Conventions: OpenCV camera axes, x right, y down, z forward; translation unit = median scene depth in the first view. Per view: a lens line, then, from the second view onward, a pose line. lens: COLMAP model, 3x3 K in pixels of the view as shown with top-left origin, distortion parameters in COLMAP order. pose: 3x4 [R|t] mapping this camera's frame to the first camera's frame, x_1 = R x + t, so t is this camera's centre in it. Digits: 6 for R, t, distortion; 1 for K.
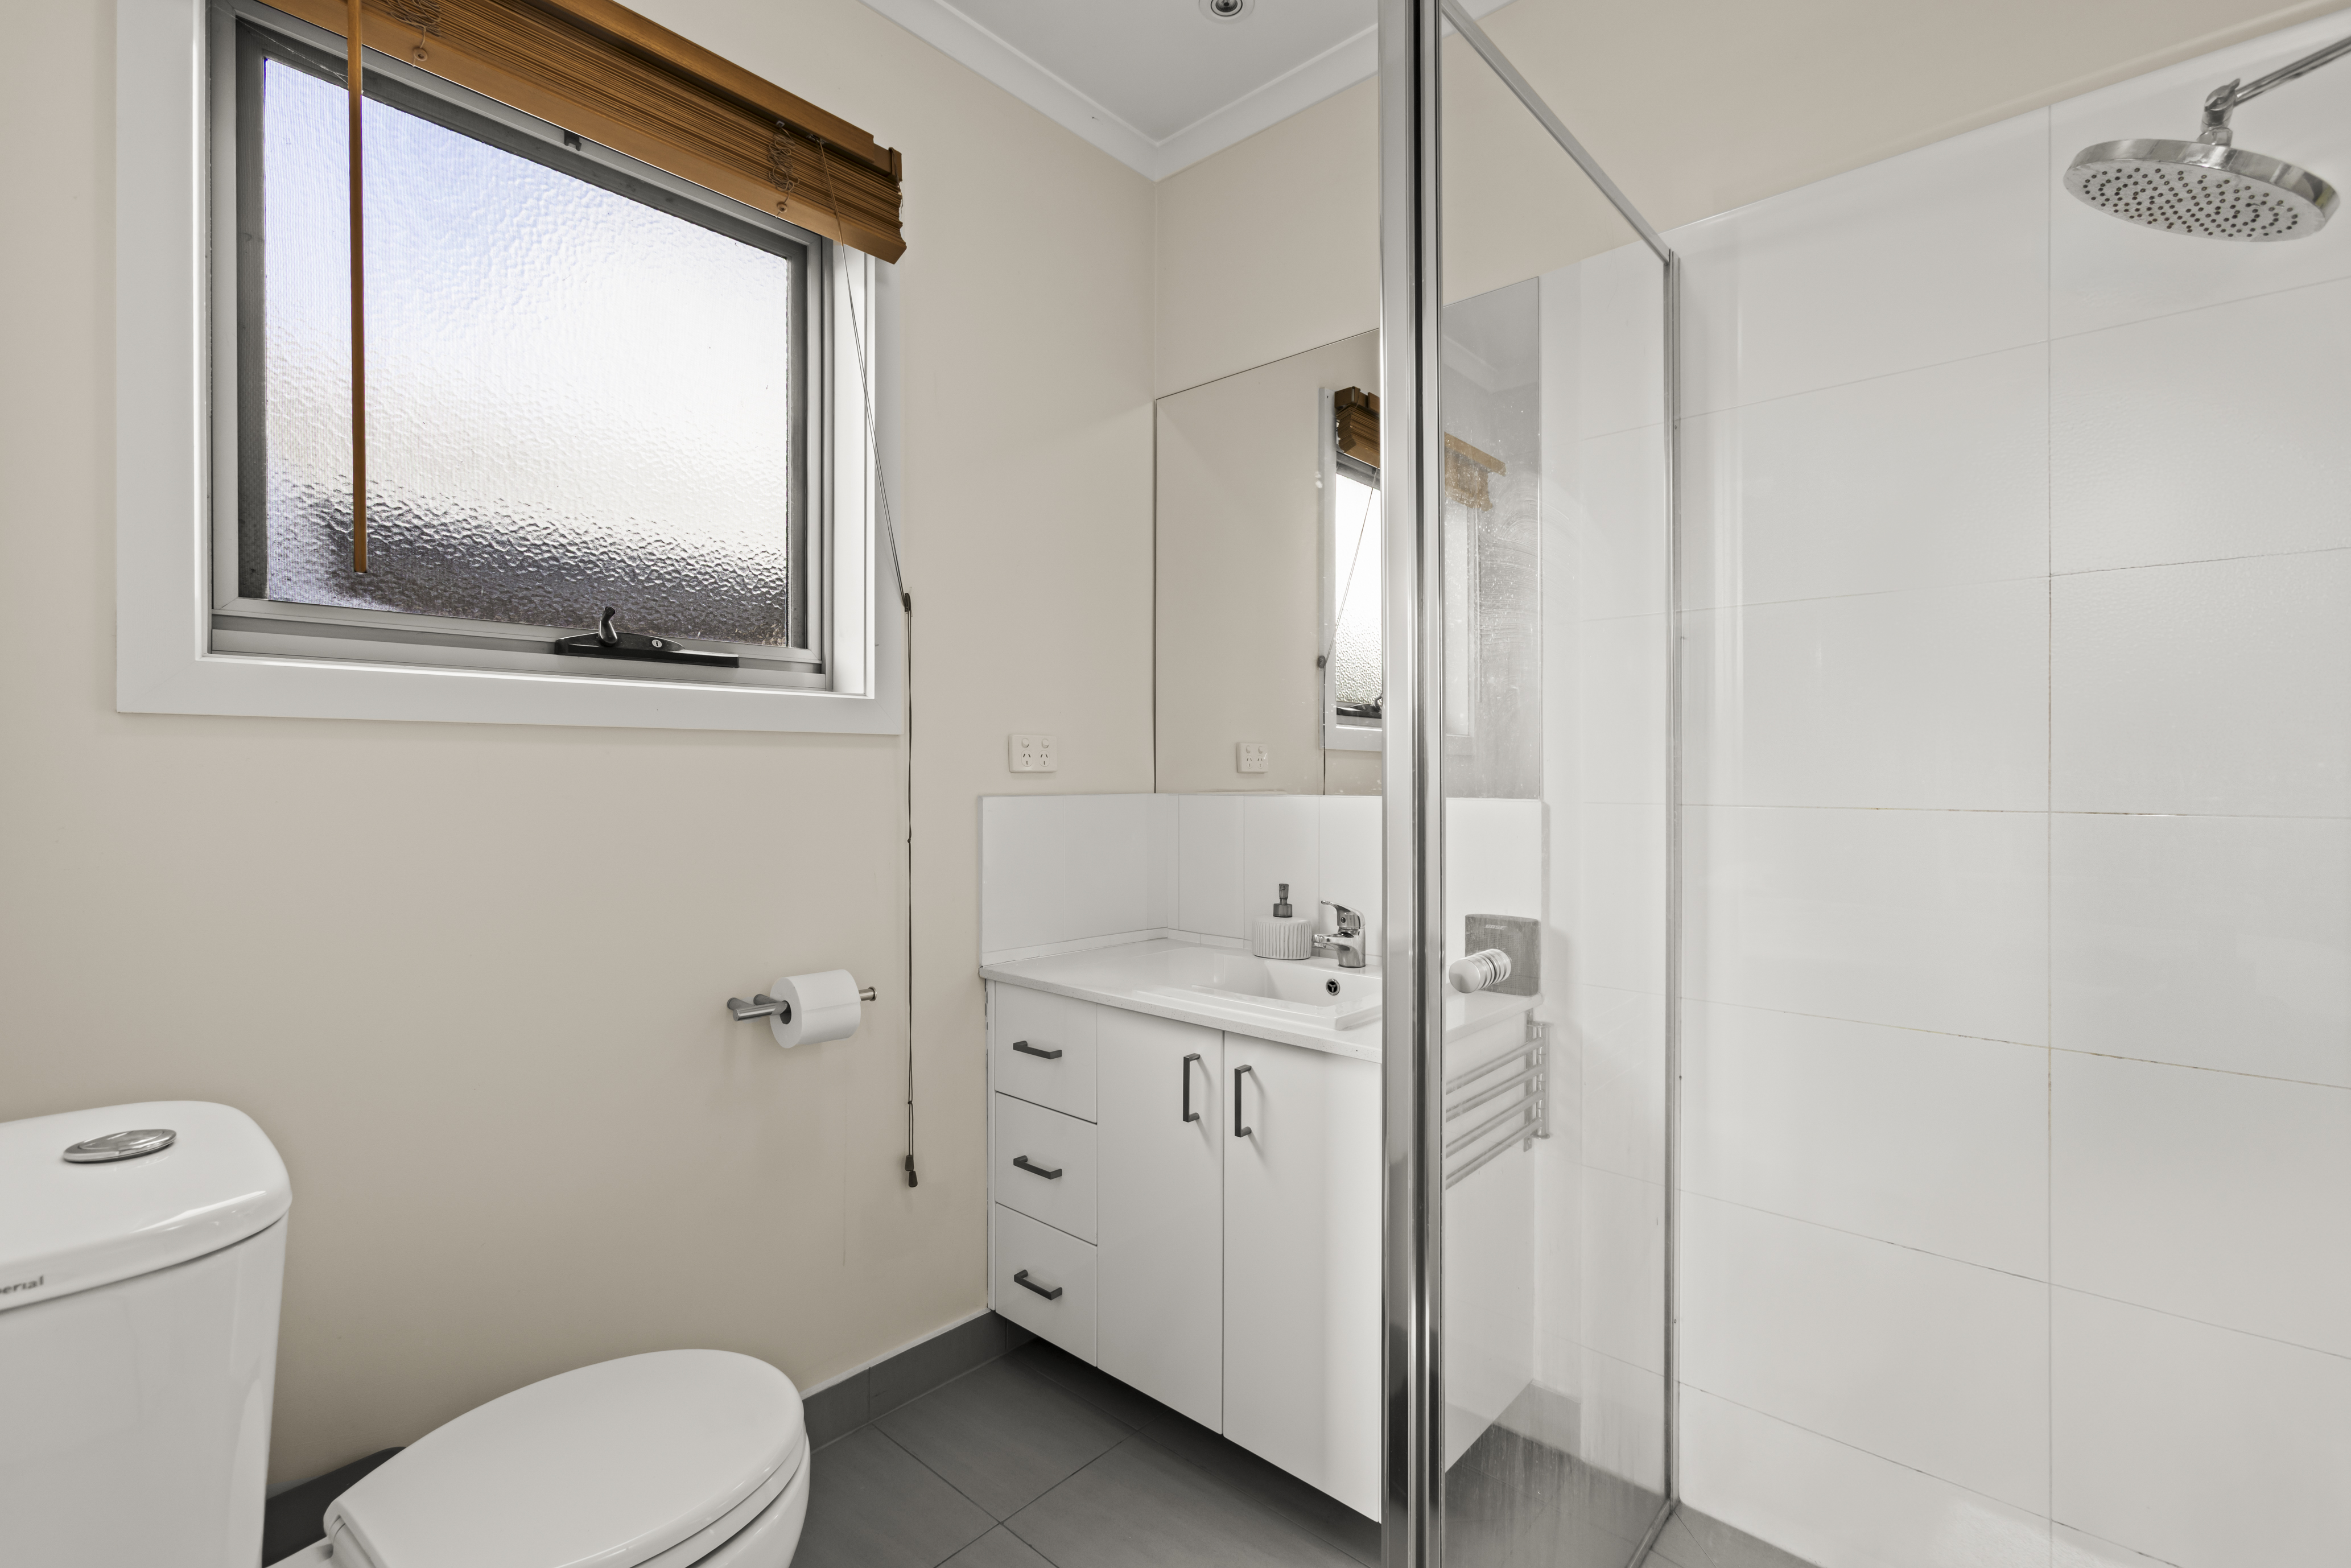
lens RADIAL K [[1050.2, 0, 1179.4], [0, 1050.2, 779.2], [0, 0, 1]] dist [-0.002910, 0.002785]
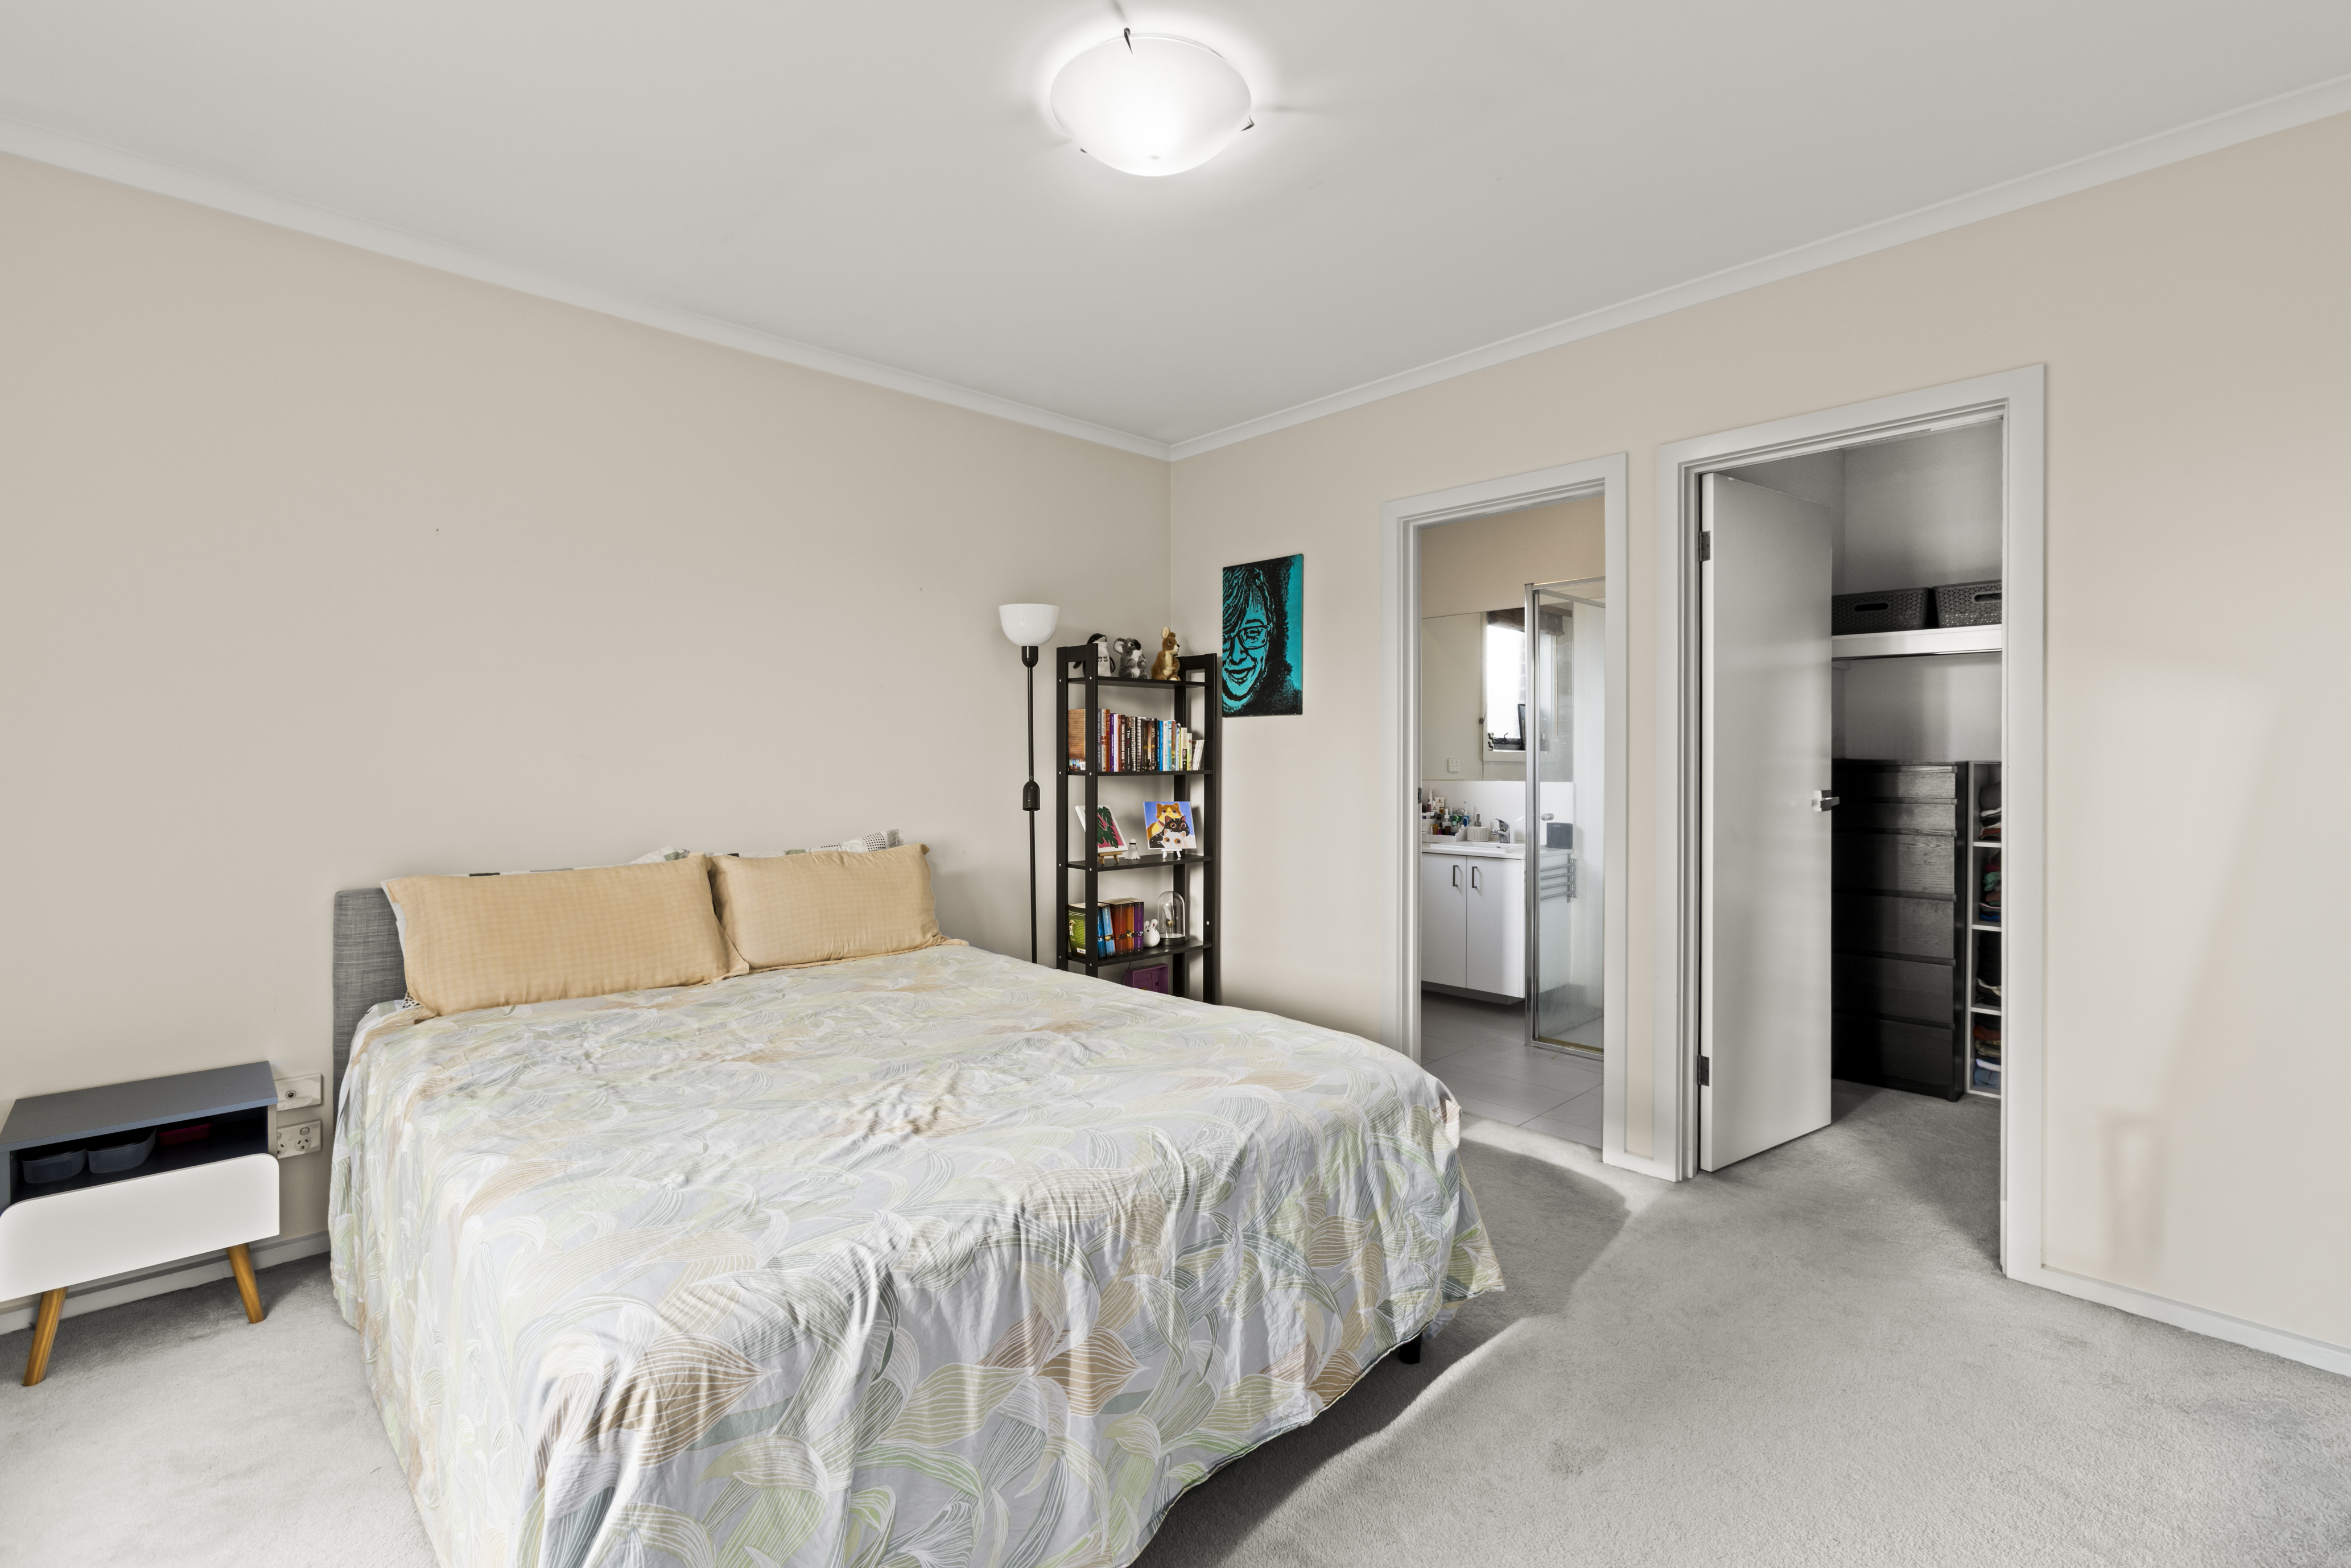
lens RADIAL K [[1050.2, 0, 1159.1], [0, 1050.2, 777.9], [0, 0, 1]] dist [-0.002910, 0.002785]
pose [[0.996545, -0.000455, -0.083049, -0.573150], [0.001537, 0.999915, 0.012962, -0.033204], [0.083036, -0.013045, 0.996461, -2.048116]]
